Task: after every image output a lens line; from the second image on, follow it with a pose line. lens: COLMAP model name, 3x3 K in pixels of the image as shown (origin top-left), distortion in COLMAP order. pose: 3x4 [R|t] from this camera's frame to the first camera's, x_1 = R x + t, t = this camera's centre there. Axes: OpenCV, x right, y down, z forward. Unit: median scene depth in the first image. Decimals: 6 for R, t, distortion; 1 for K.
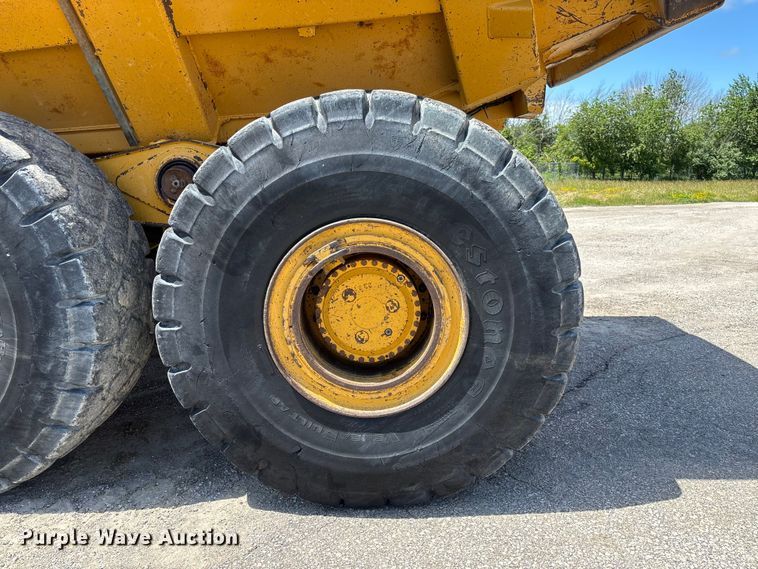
lens RADIAL K [[580.3, 0, 378.9], [0, 580.3, 284.2], [0, 0, 1]] dist [0.050816, -0.051848]
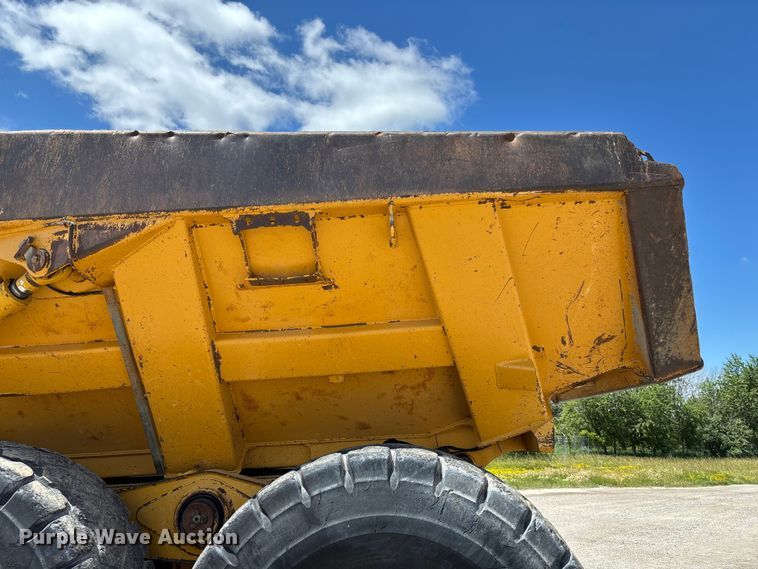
lens RADIAL K [[580.3, 0, 383.2], [0, 580.3, 282.0], [0, 0, 1]] dist [0.050816, -0.051848]
pose [[0.999832, 0.016701, -0.007571, -0.027235], [-0.018333, 0.901537, -0.432313, -0.118124], [-0.000395, 0.432379, 0.901692, -0.093400]]
